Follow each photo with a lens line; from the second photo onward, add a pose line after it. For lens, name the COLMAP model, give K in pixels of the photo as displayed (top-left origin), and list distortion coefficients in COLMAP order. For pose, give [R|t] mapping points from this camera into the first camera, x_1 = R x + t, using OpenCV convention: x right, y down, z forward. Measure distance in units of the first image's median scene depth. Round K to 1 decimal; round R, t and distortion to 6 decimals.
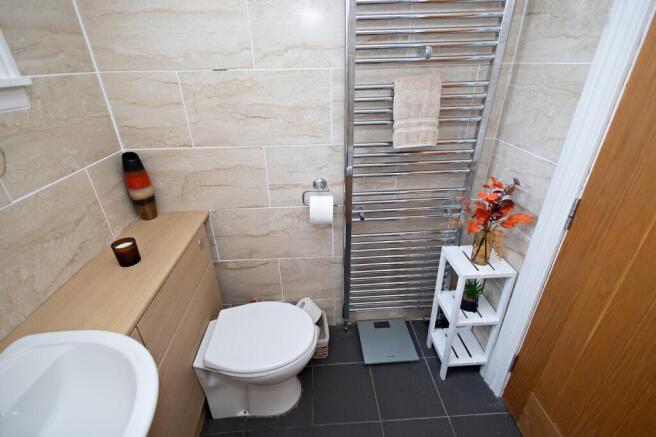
lens RADIAL K [[304.8, 0, 326.2], [0, 304.8, 220.5], [0, 0, 1]] dist [0.001676, -0.000189]
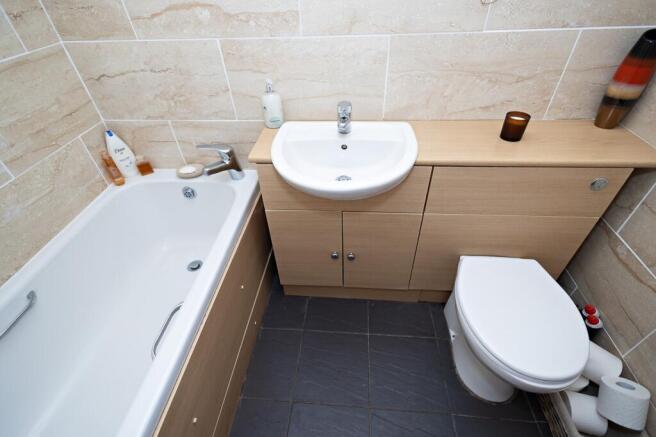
lens RADIAL K [[309.5, 0, 328.0], [0, 309.5, 218.5], [0, 0, 1]] dist [0.003294, 0.000215]
pose [[-0.131396, 0.669005, -0.731552, 0.332505], [-0.423579, 0.629305, 0.651580, -0.101914], [0.896279, 0.395485, 0.200688, 0.386582]]
